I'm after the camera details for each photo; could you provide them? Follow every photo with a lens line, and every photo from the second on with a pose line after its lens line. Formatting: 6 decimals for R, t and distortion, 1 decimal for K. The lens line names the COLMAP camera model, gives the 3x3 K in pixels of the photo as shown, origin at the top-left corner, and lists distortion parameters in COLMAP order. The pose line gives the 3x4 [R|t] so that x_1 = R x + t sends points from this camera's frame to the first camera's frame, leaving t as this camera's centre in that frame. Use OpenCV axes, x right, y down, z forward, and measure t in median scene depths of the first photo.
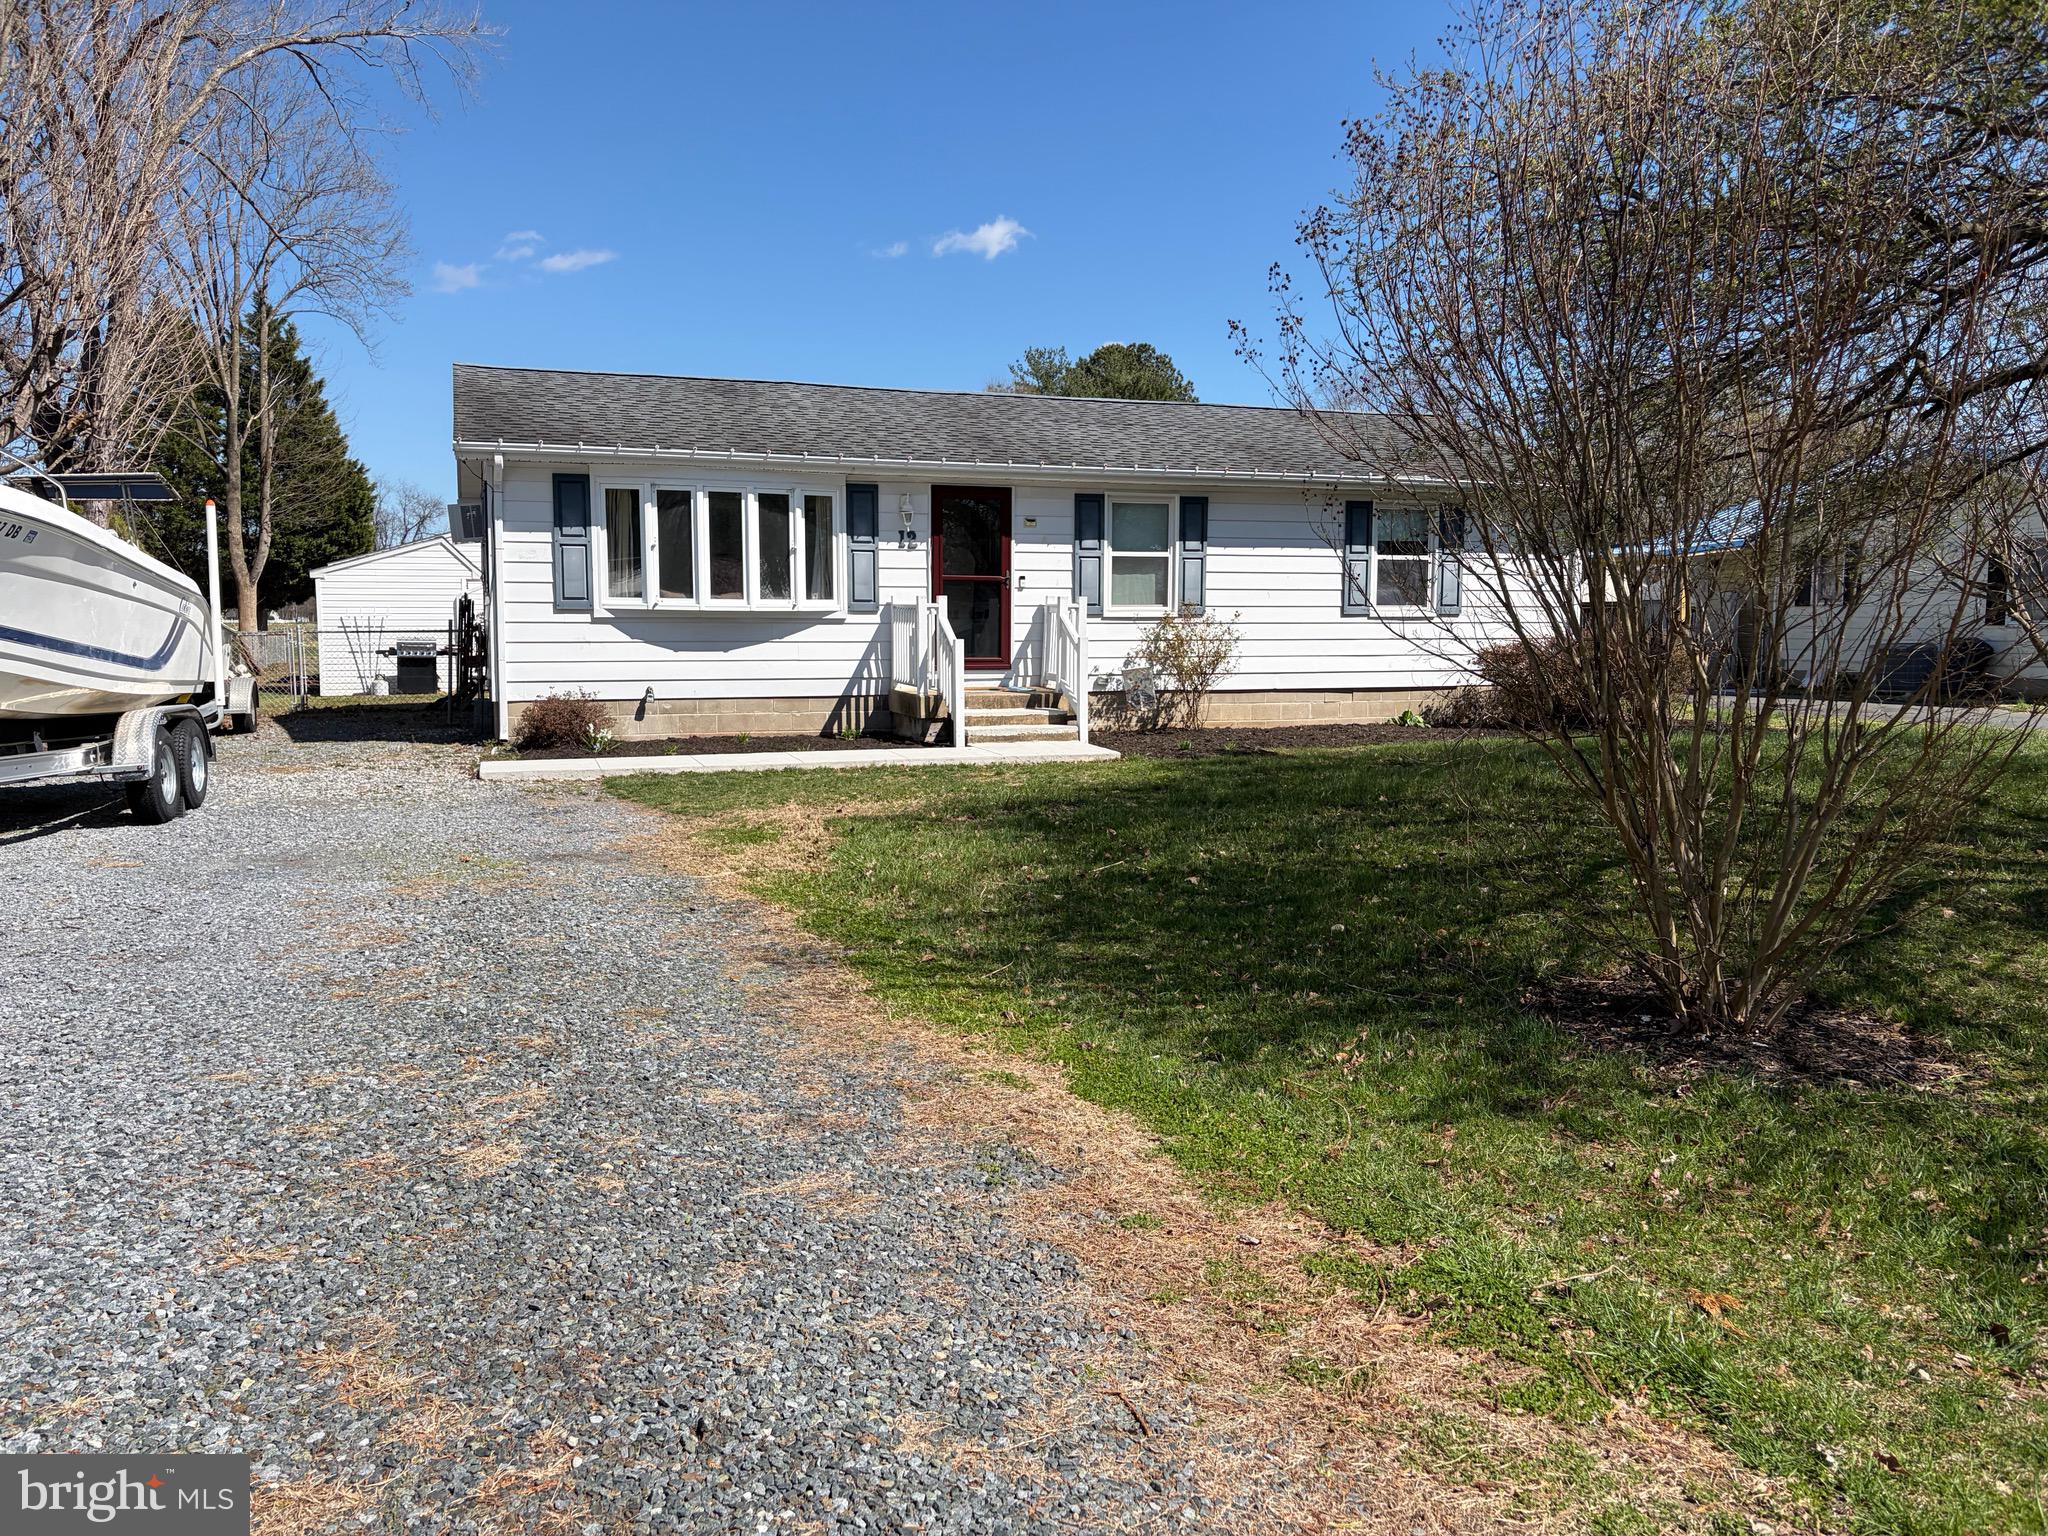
lens RADIAL K [[1538.4, 0, 1039.3], [0, 1538.4, 759.7], [0, 0, 1]] dist [0.065236, -0.072031]
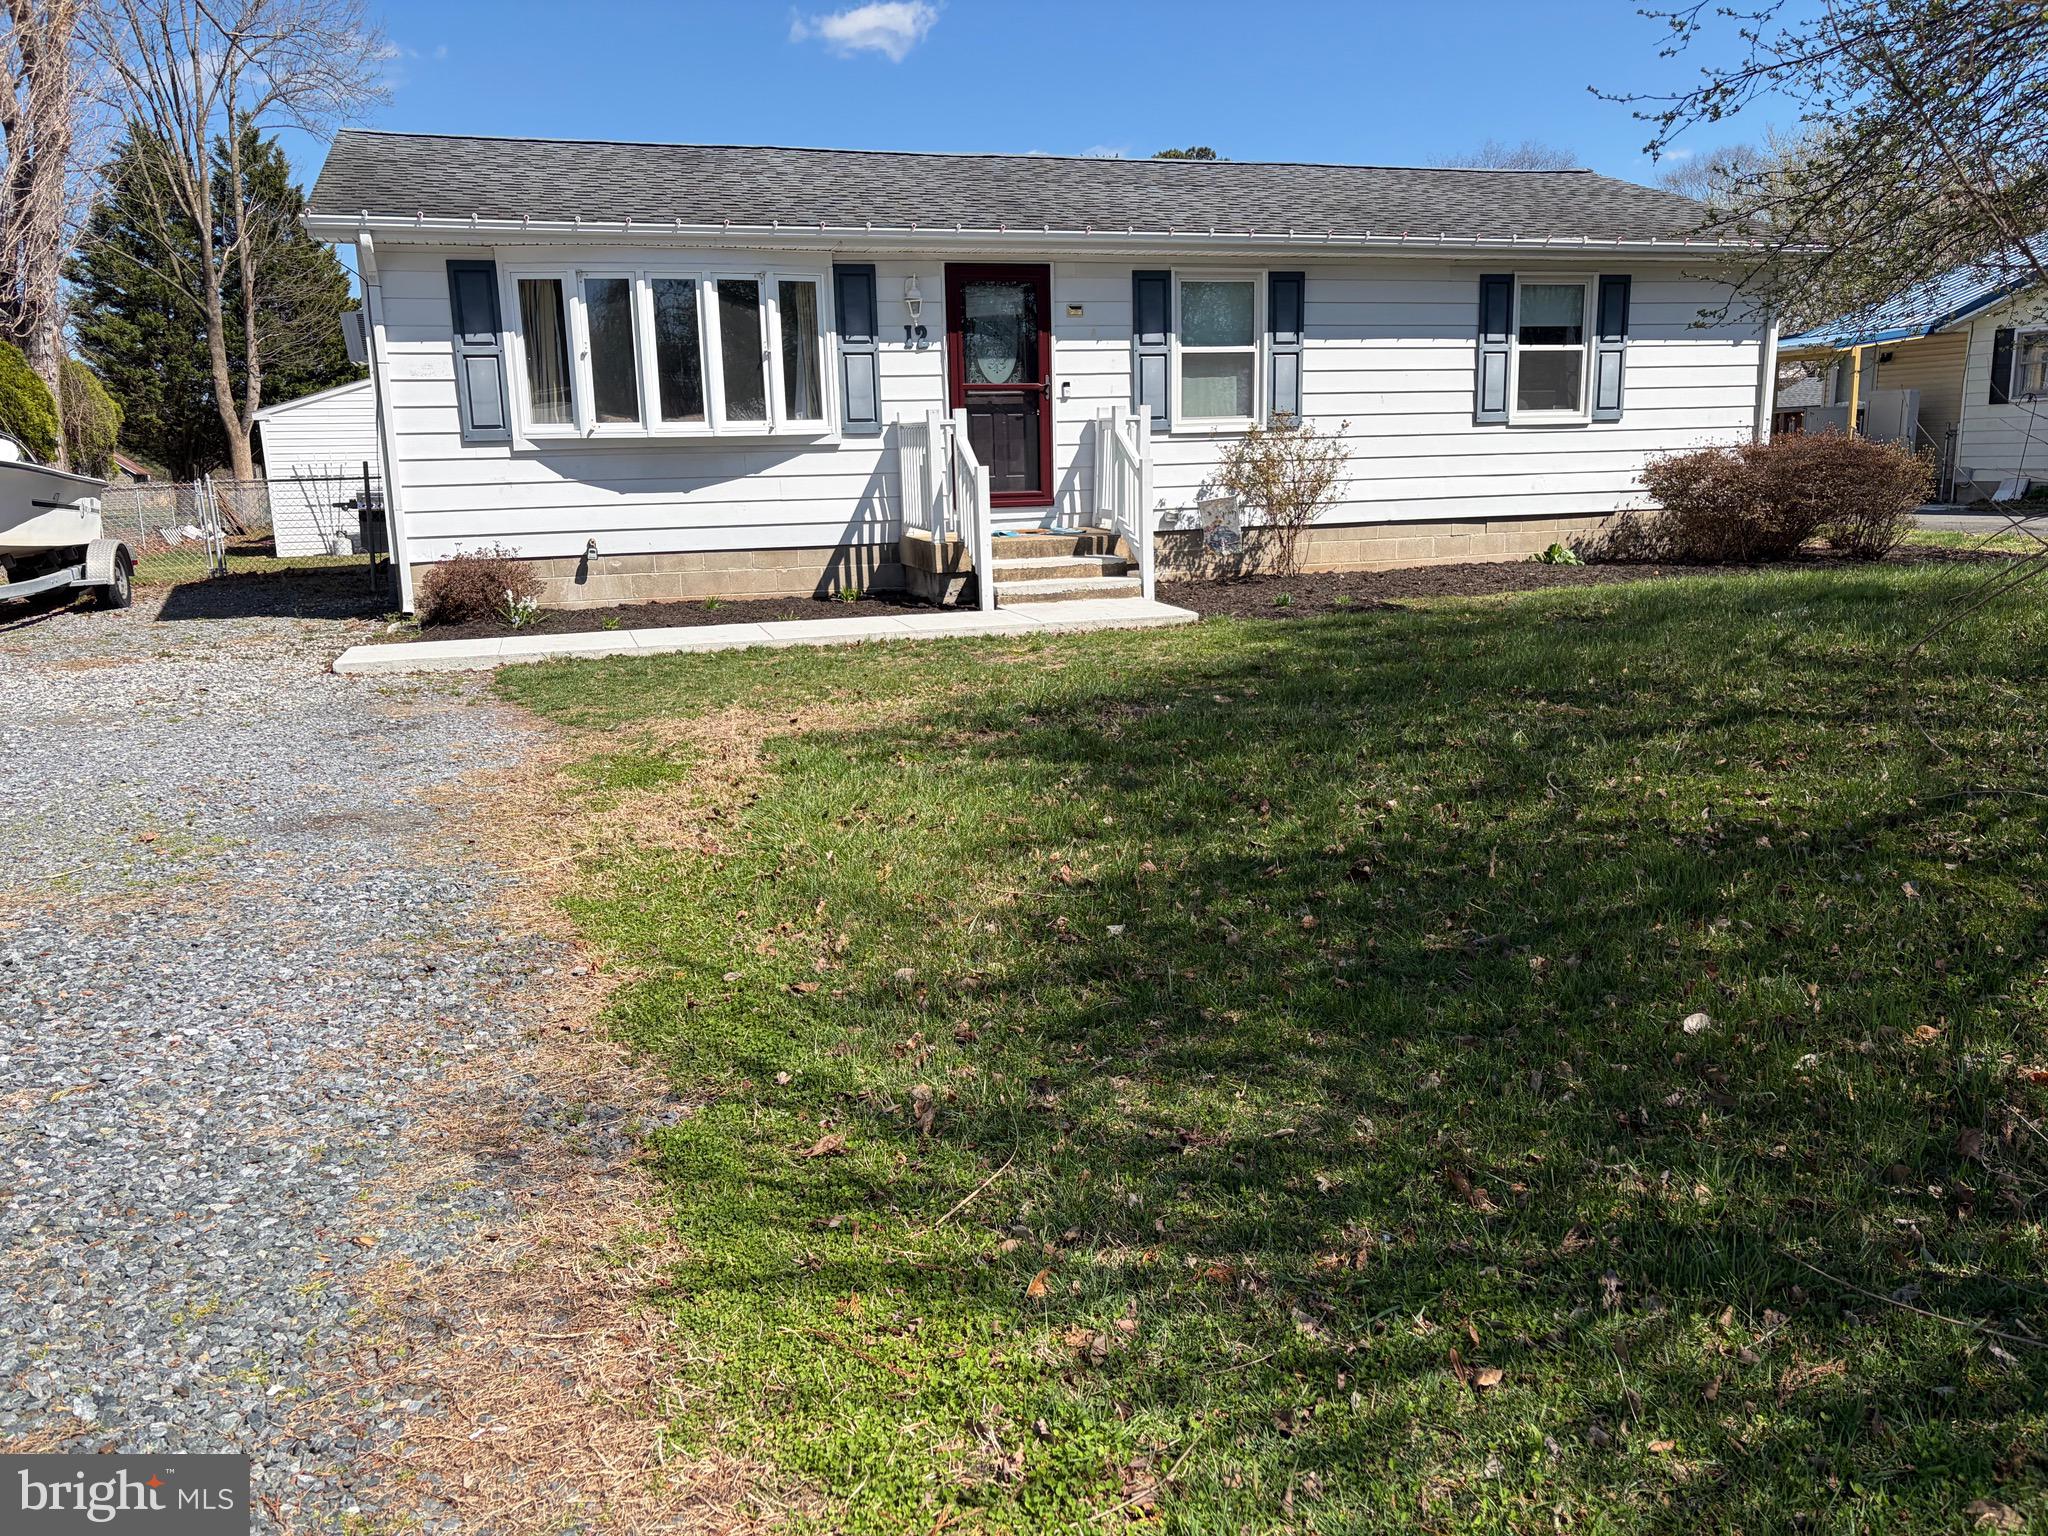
lens RADIAL K [[1545.9, 0, 1024.0], [0, 1545.9, 768.0], [0, 0, 1]] dist [0.065123, -0.080102]
pose [[0.998537, -0.018598, -0.050774, 0.003970], [0.023947, 0.993986, 0.106857, -0.010836], [0.048482, -0.107916, 0.992977, 0.208641]]
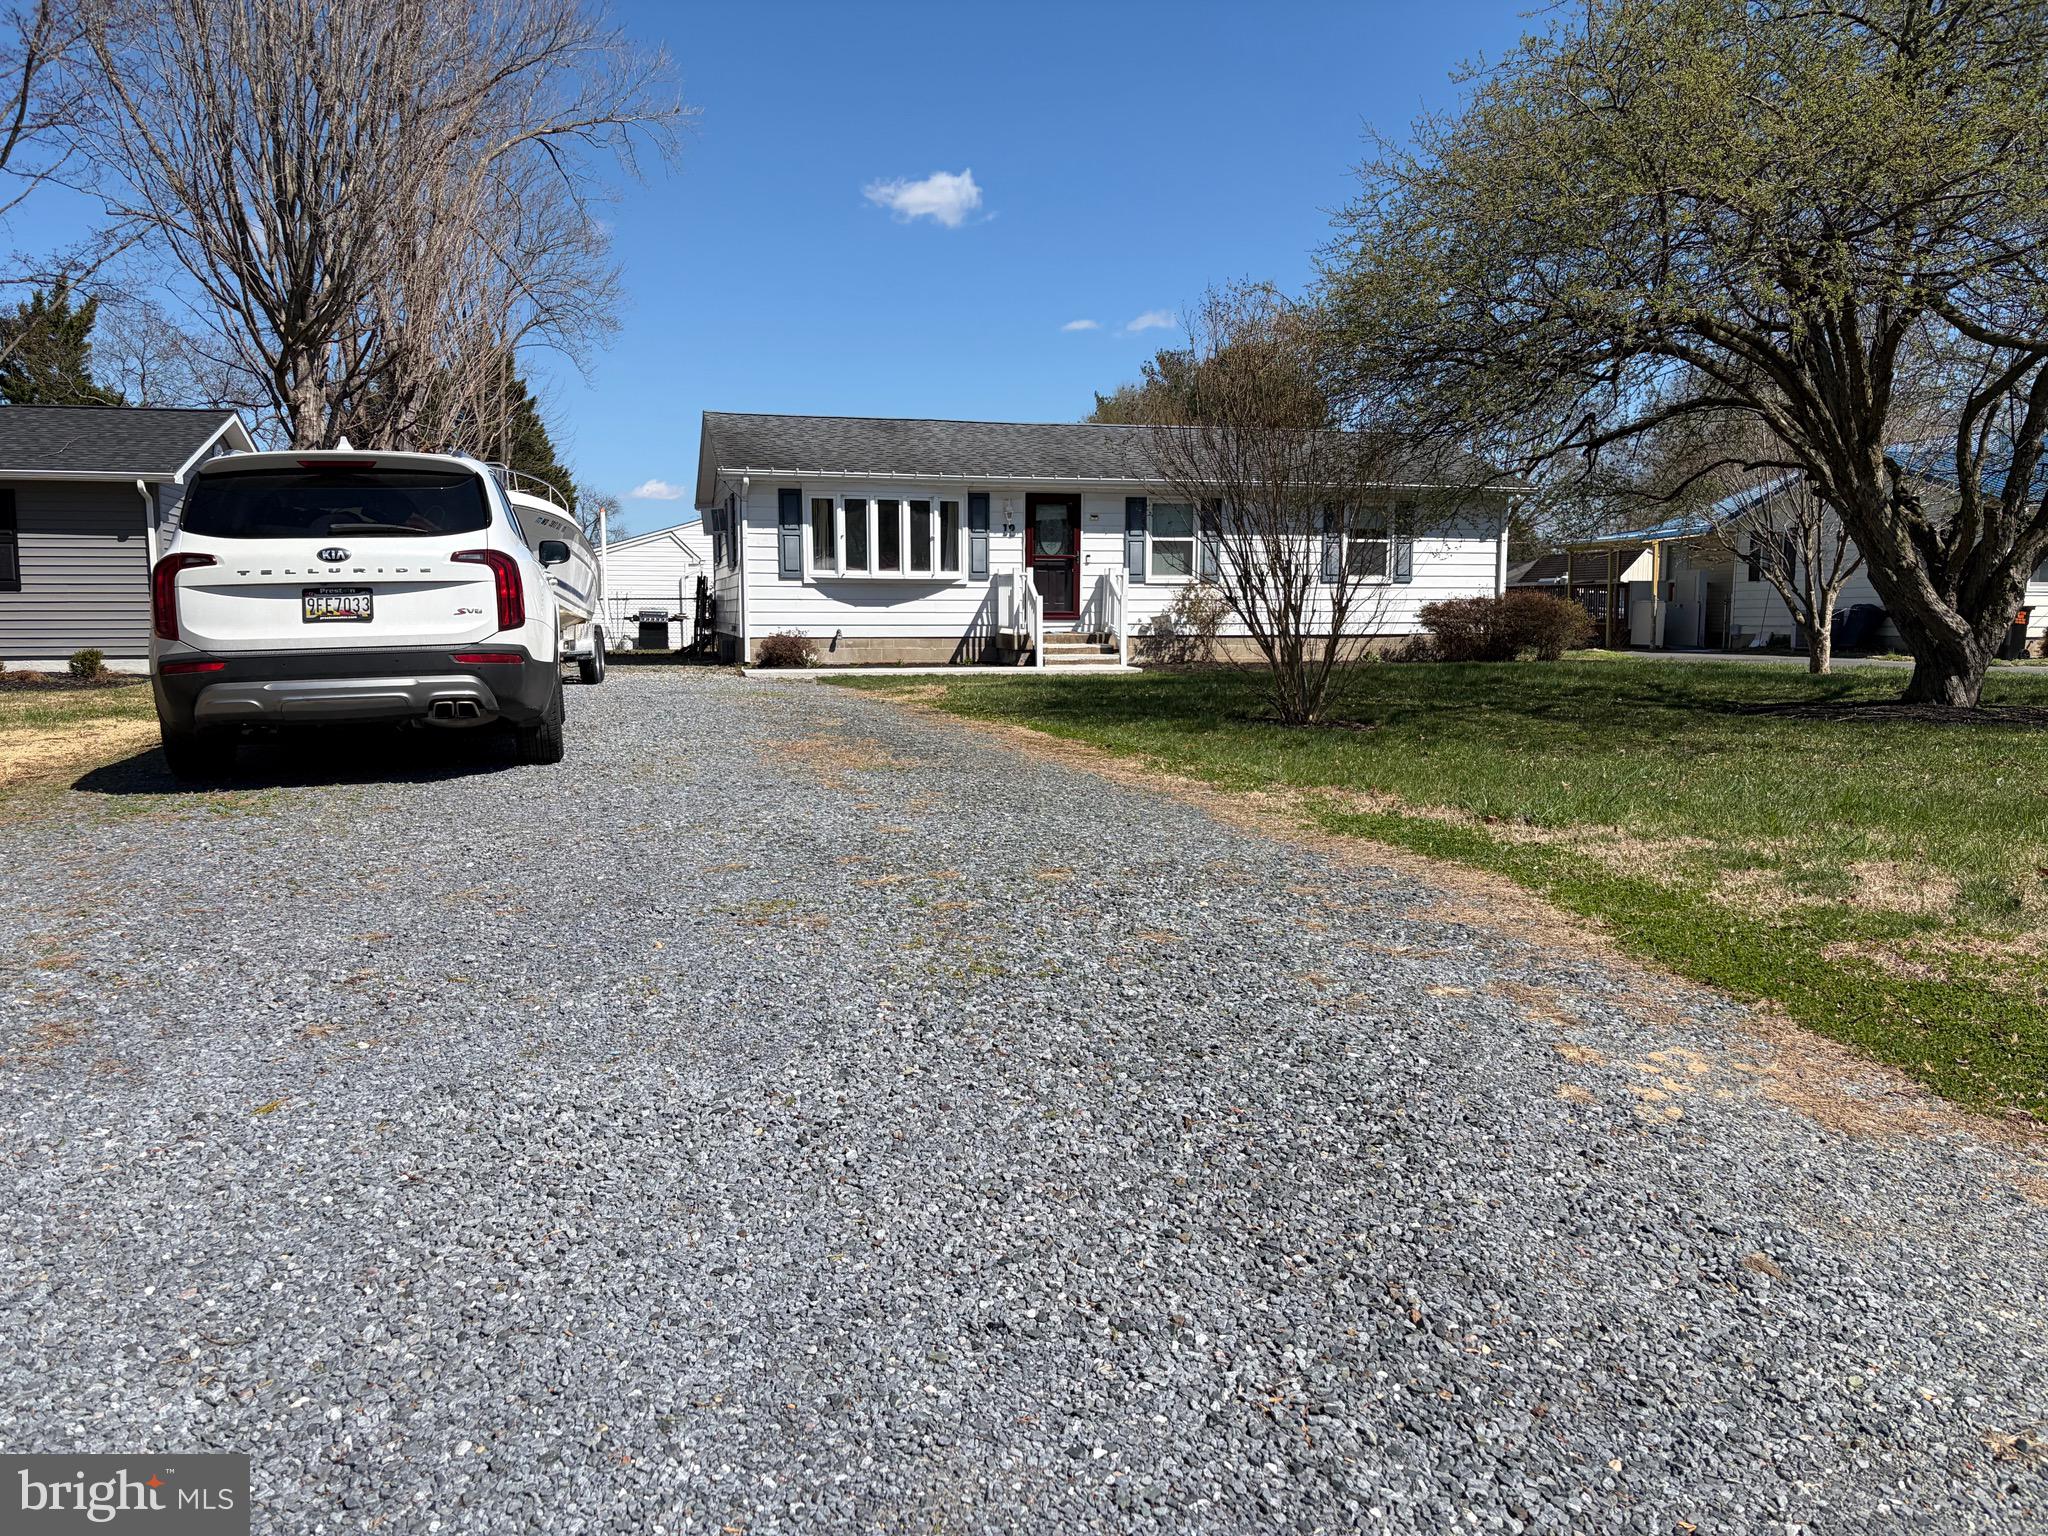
lens RADIAL K [[1561.3, 0, 991.9], [0, 1561.3, 762.3], [0, 0, 1]] dist [0.177327, -0.083983]
pose [[0.992779, 0.010393, -0.119507, 0.080048], [-0.010000, 0.999942, 0.003891, 0.073452], [0.119540, -0.002668, 0.992826, -0.493934]]
